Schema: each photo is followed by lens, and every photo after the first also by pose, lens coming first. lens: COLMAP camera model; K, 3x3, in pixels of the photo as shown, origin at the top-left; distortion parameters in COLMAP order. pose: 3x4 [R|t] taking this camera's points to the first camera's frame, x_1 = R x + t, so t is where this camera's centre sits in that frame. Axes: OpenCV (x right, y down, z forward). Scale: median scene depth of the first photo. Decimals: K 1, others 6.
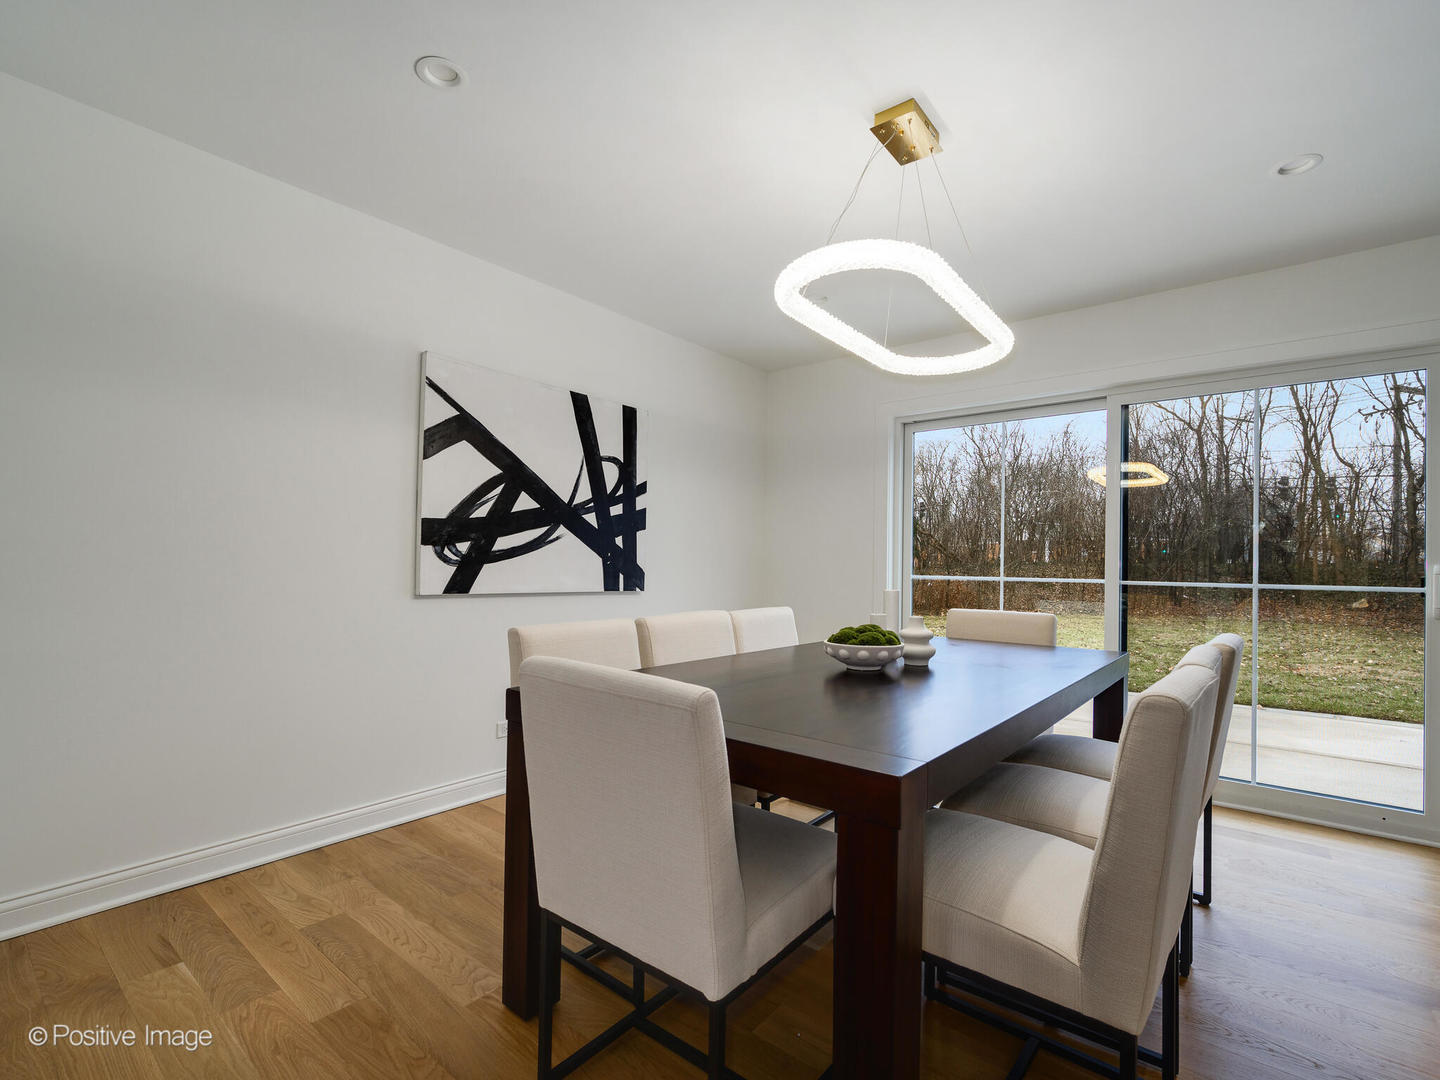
lens RADIAL K [[658.0, 0, 720.7], [0, 658.0, 549.3], [0, 0, 1]] dist [-0.001863, -0.000325]
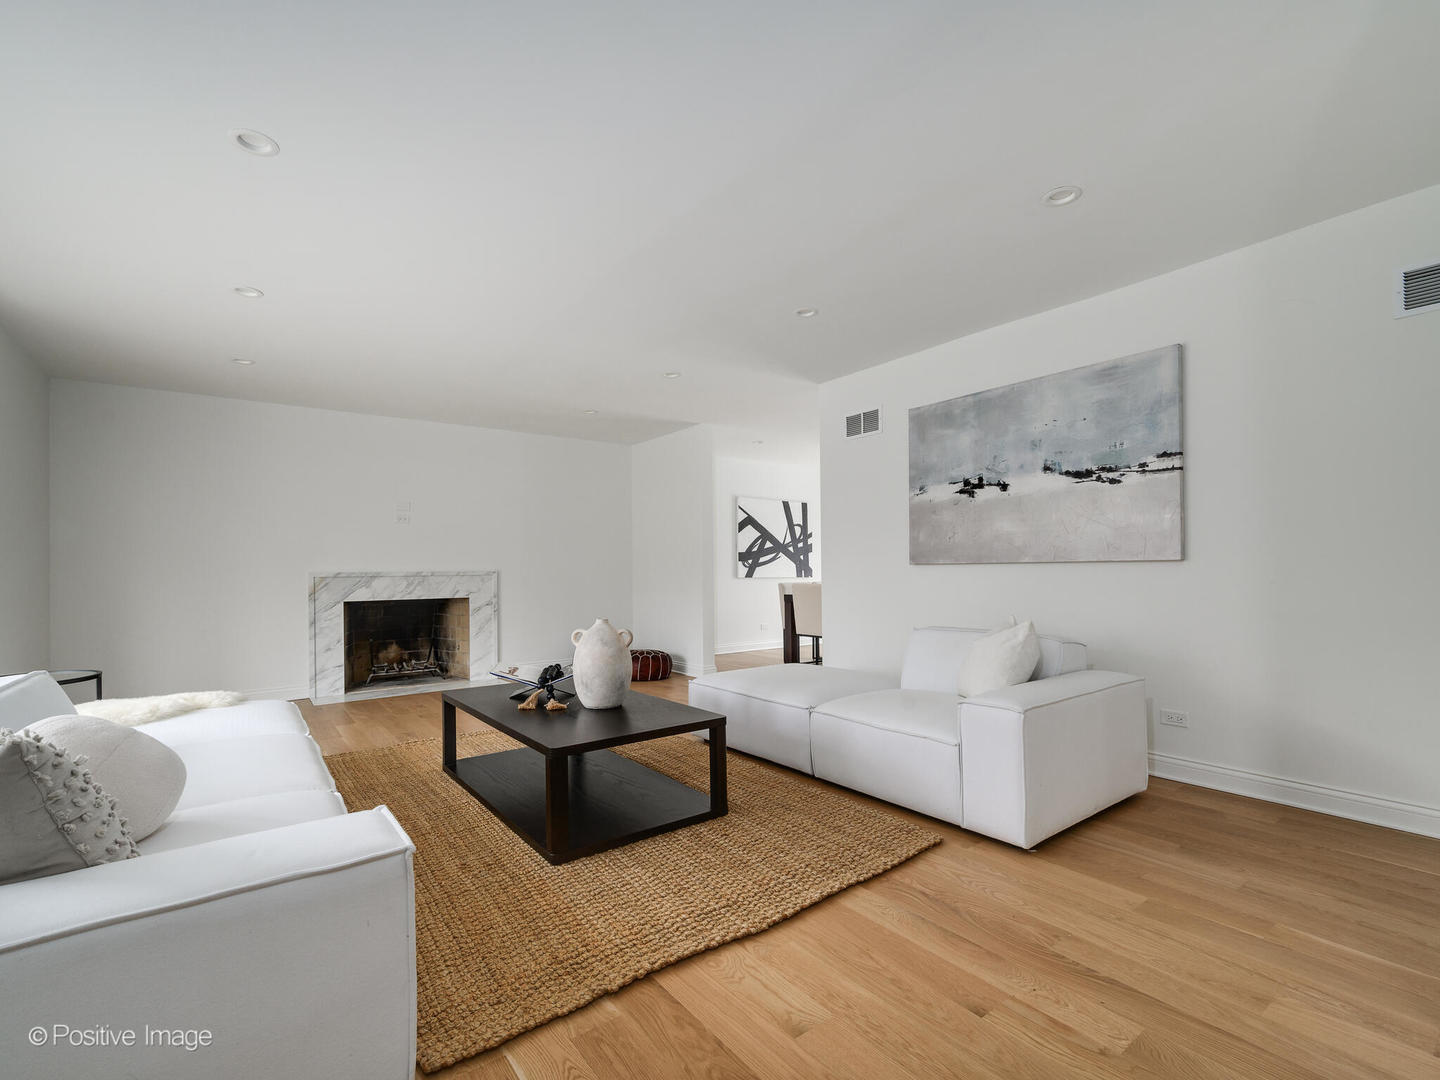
lens RADIAL K [[658.0, 0, 718.9], [0, 658.0, 550.1], [0, 0, 1]] dist [-0.001863, -0.000325]
pose [[0.970010, -0.030646, -0.241125, 0.152080], [0.028775, 0.999522, -0.011277, -0.021296], [0.241355, 0.004000, 0.970429, -1.587555]]
